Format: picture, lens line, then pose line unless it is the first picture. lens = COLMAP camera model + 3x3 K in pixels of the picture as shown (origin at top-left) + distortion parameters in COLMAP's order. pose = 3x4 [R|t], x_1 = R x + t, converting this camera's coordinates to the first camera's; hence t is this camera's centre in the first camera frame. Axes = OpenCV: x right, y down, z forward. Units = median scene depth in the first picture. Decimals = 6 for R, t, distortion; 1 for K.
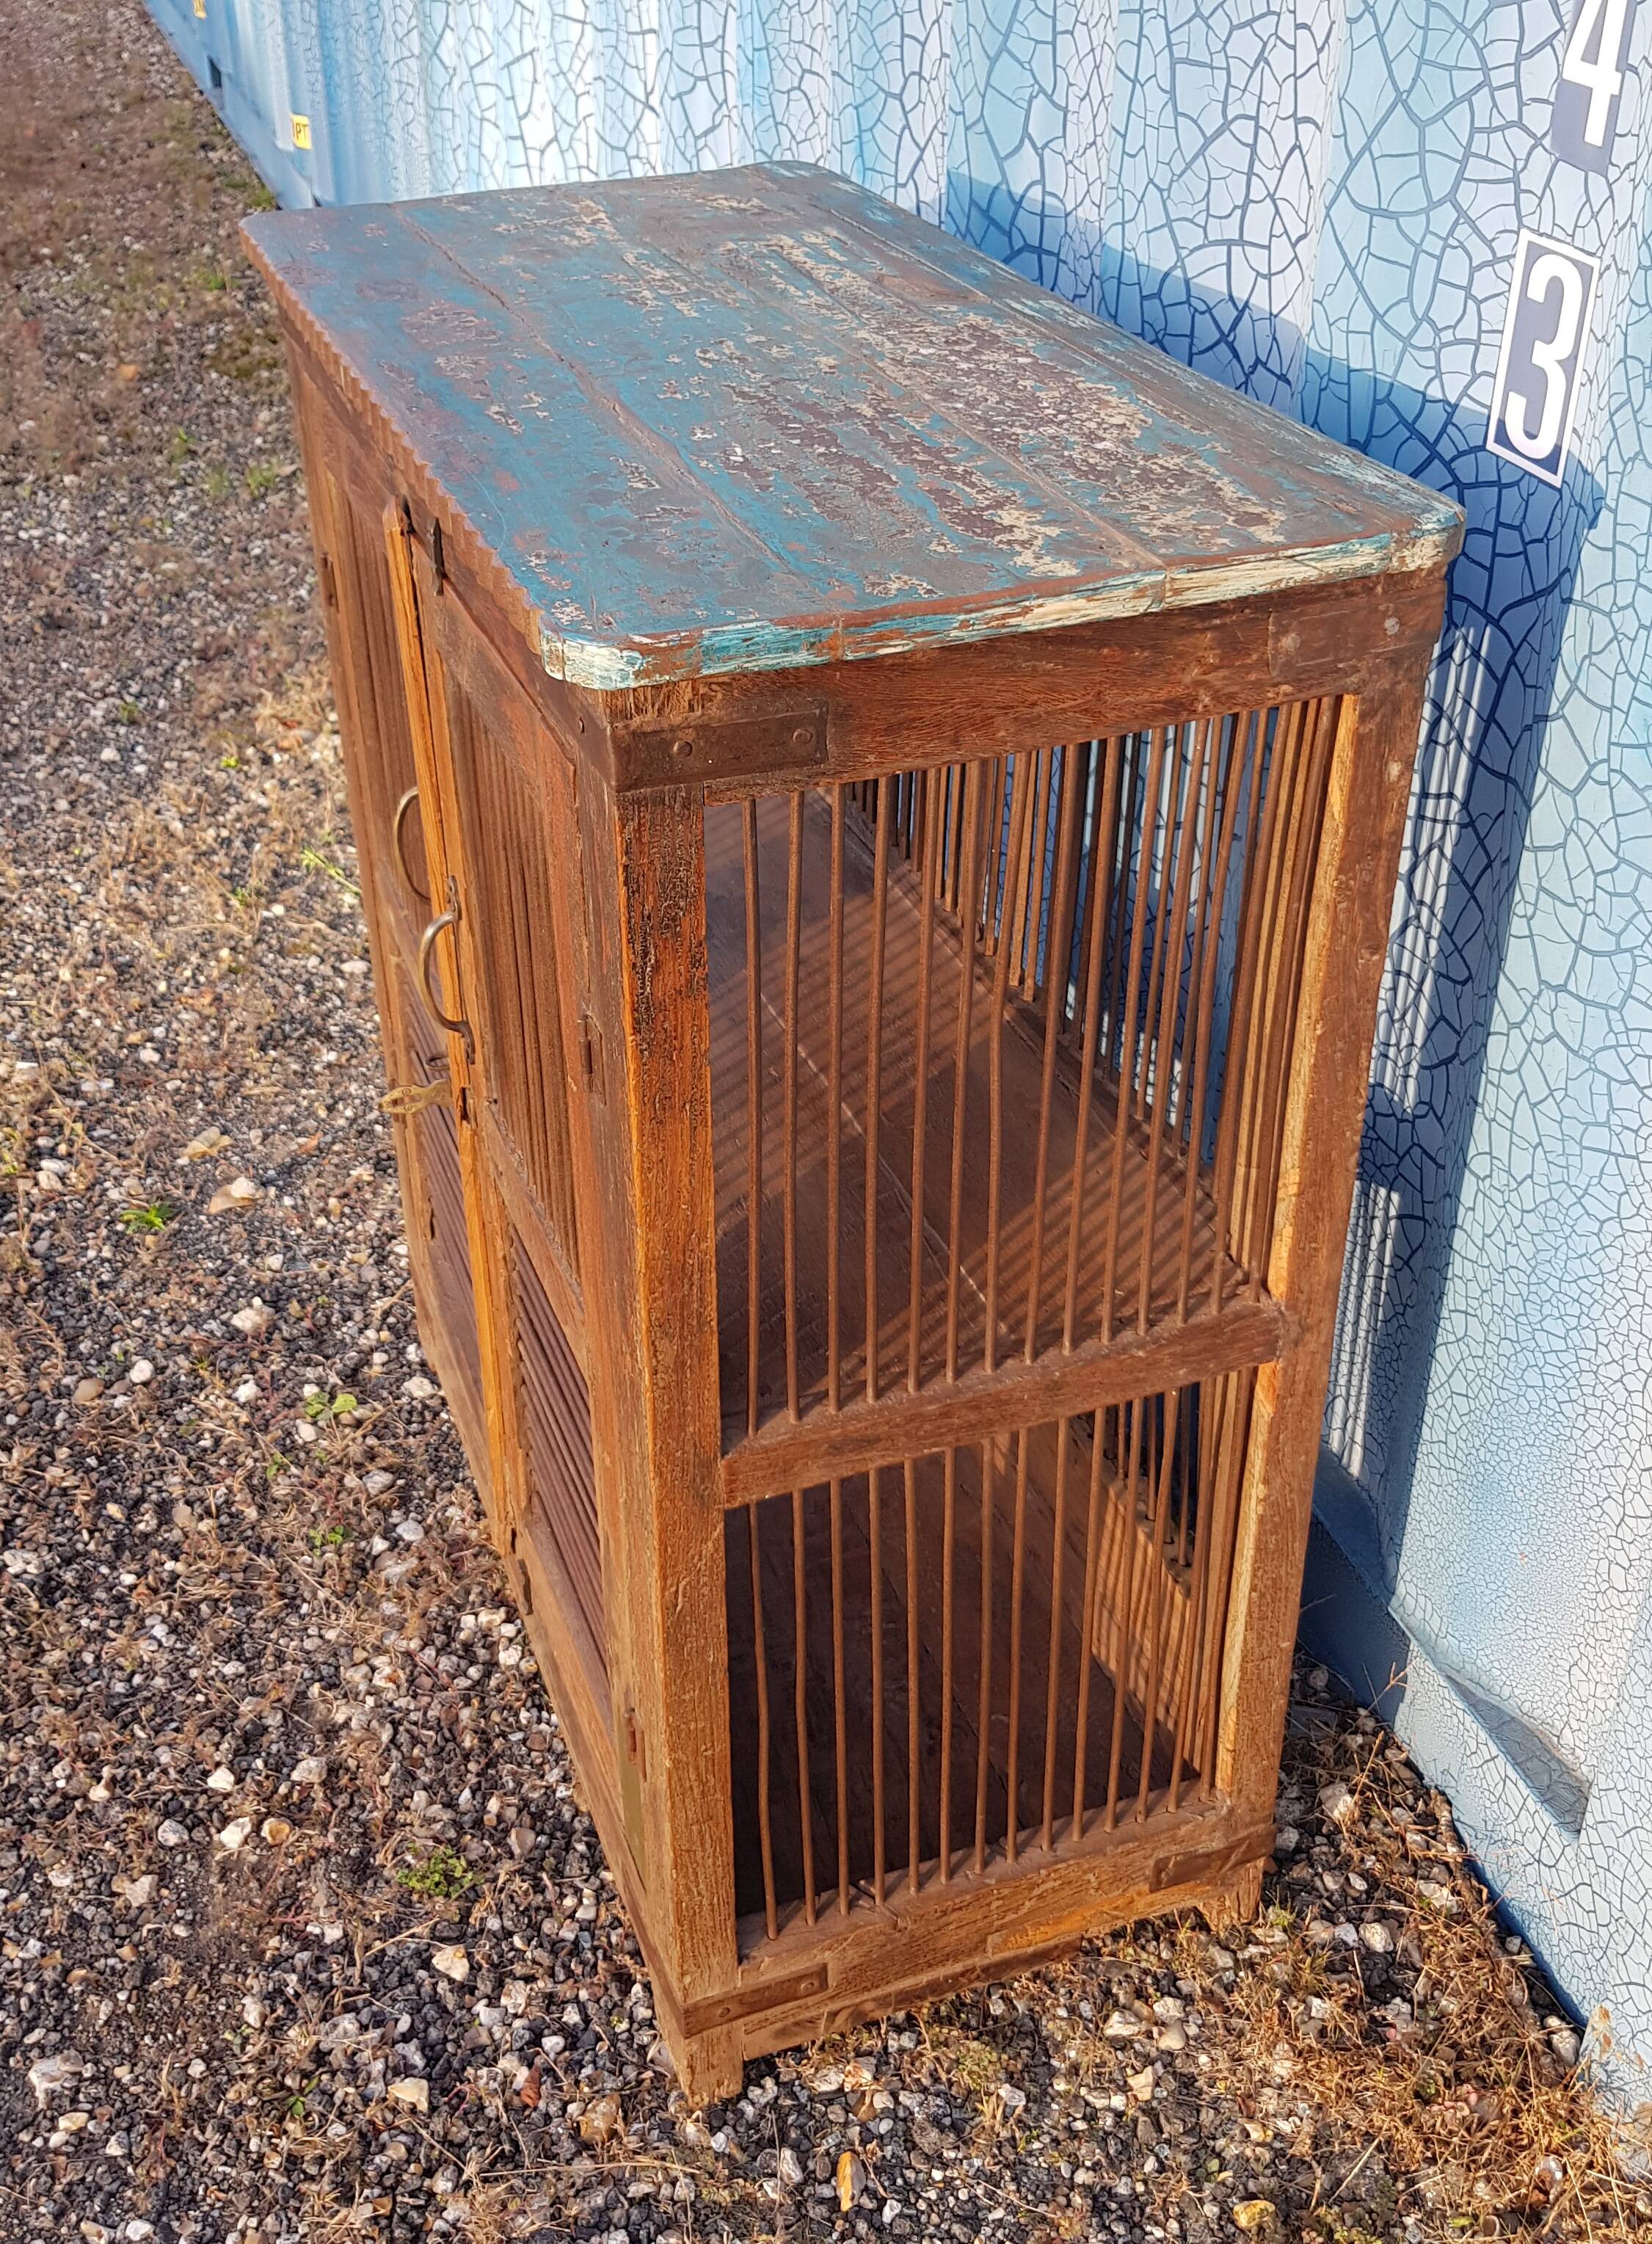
lens RADIAL K [[2278.3, 0, 826.0], [0, 2278.3, 1122.0], [0, 0, 1]] dist [0.097981, -0.213998]
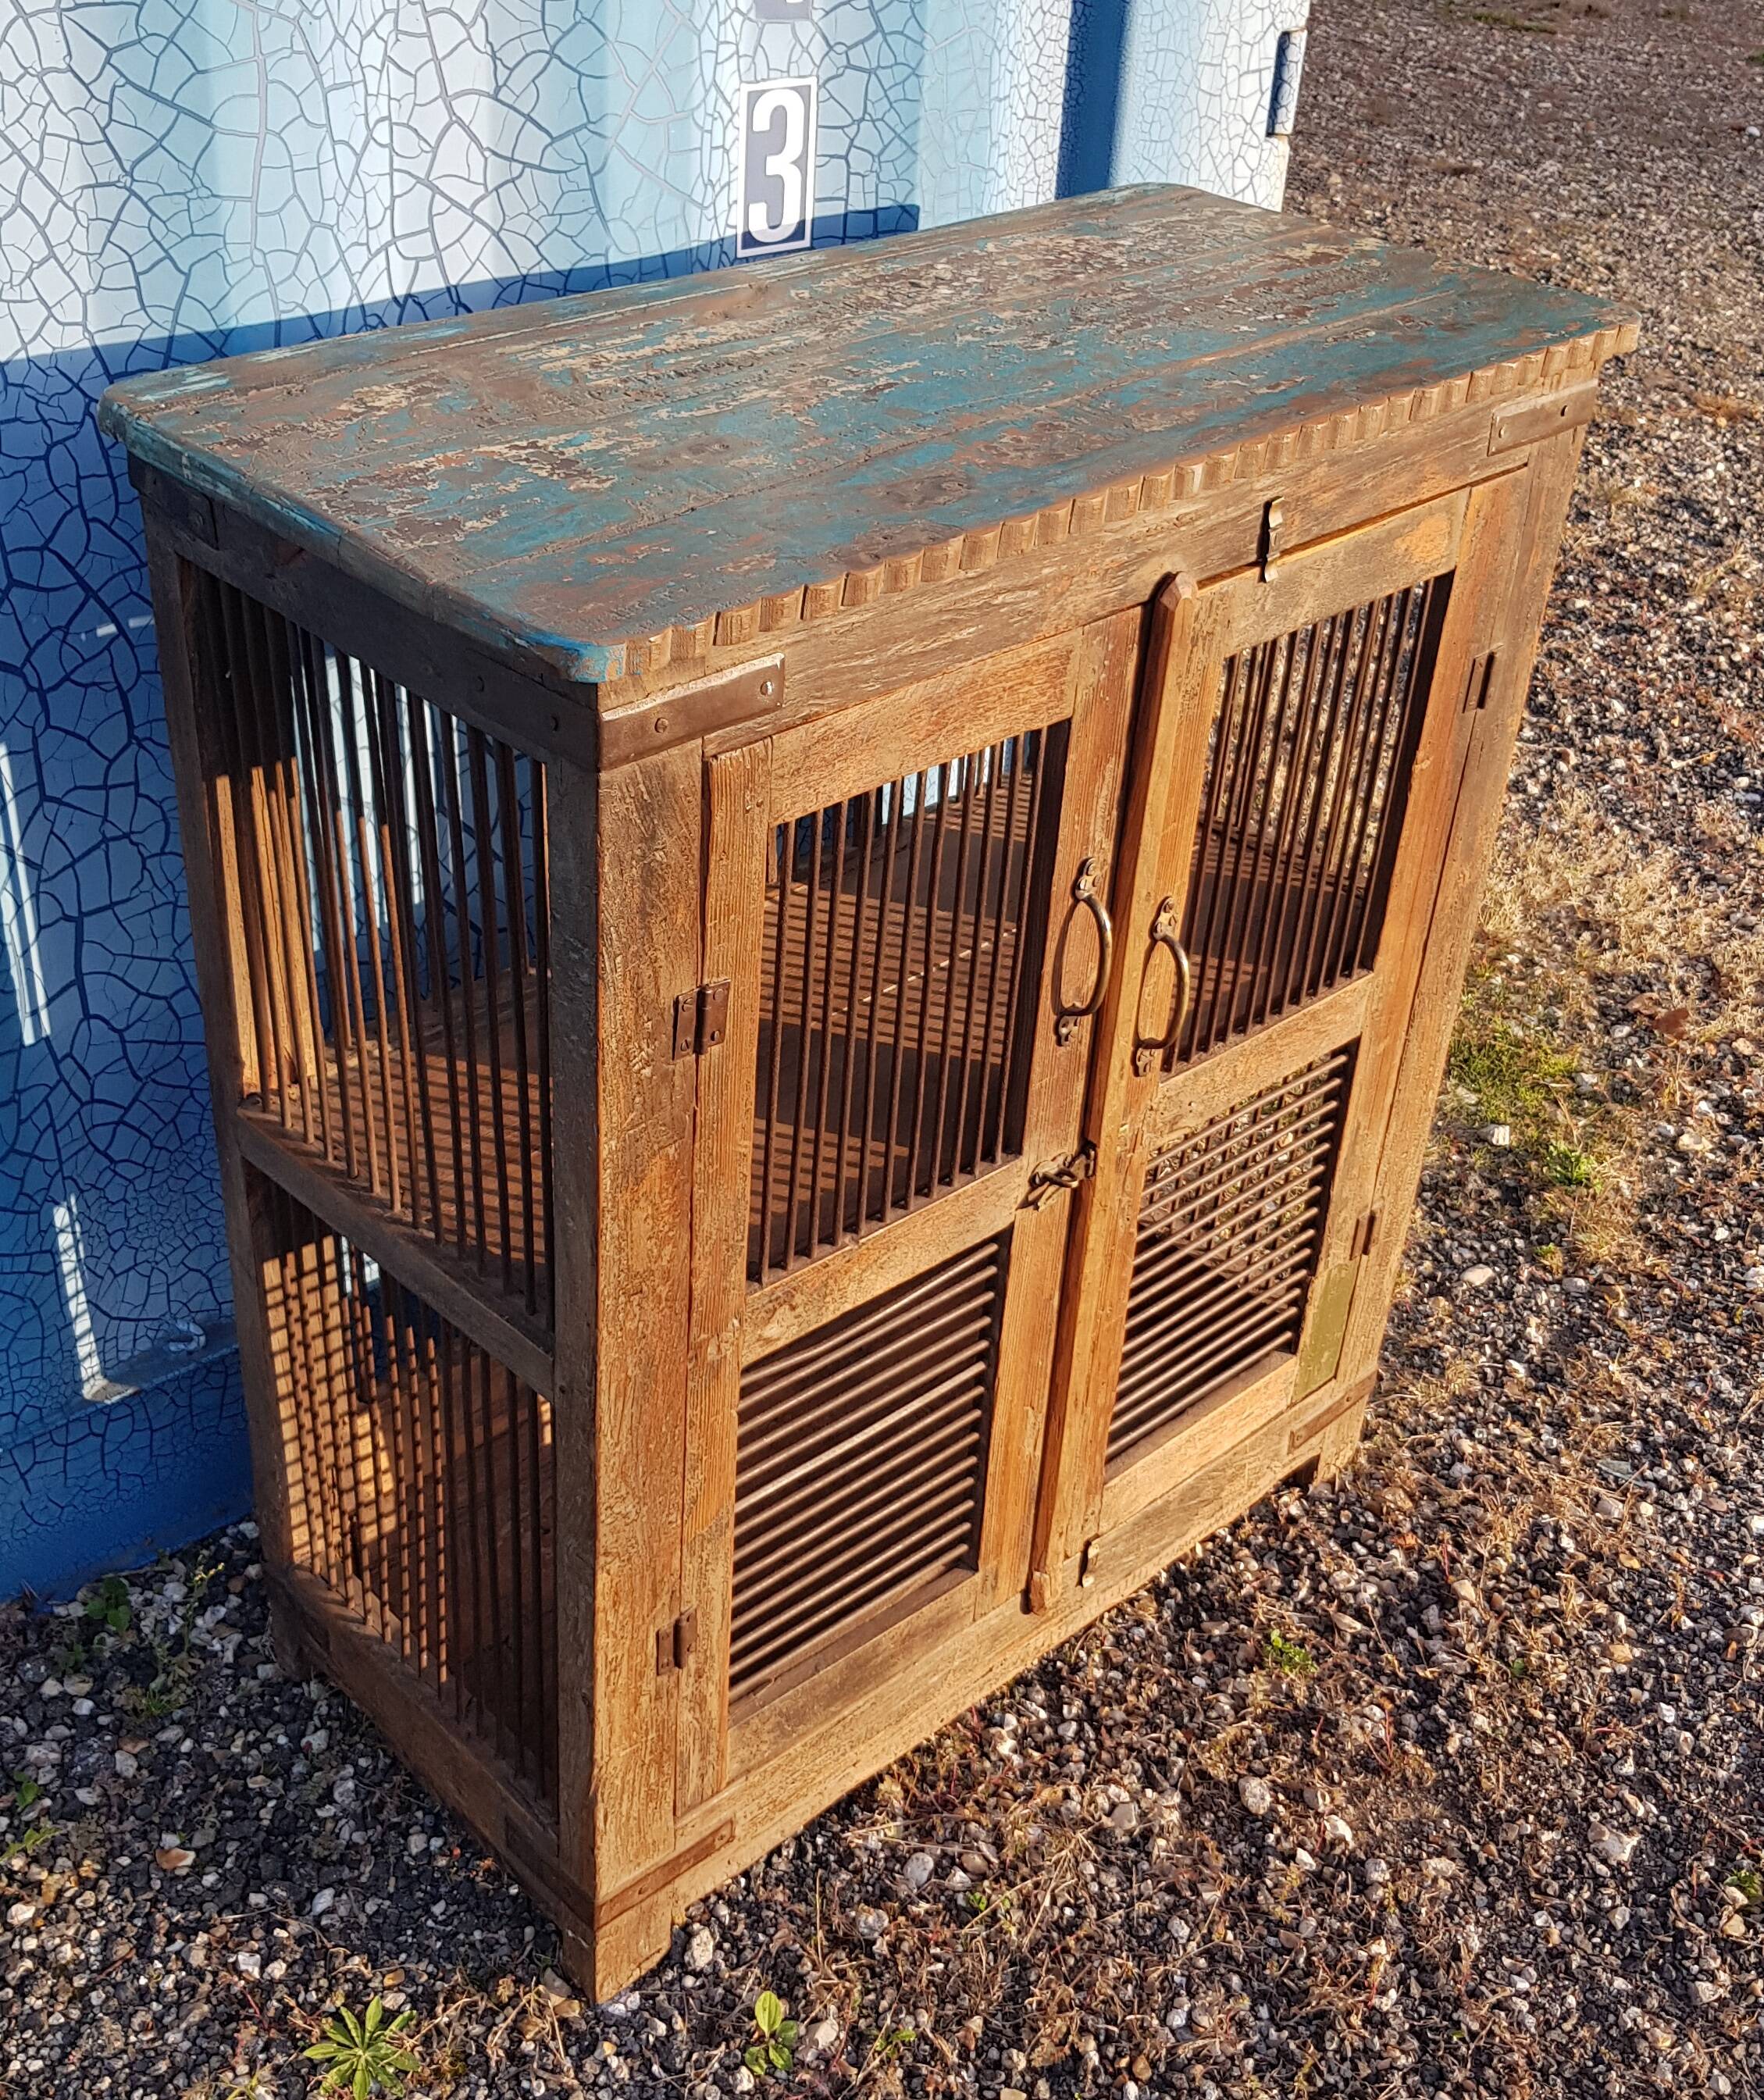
lens RADIAL K [[2453.0, 0, 875.6], [0, 2453.0, 1118.1], [0, 0, 1]] dist [0.075570, -0.169749]
pose [[-0.394847, -0.524901, 0.754039, -0.917163], [0.457673, 0.599269, 0.656819, -0.769192], [-0.796638, 0.604446, 0.003613, 1.070077]]
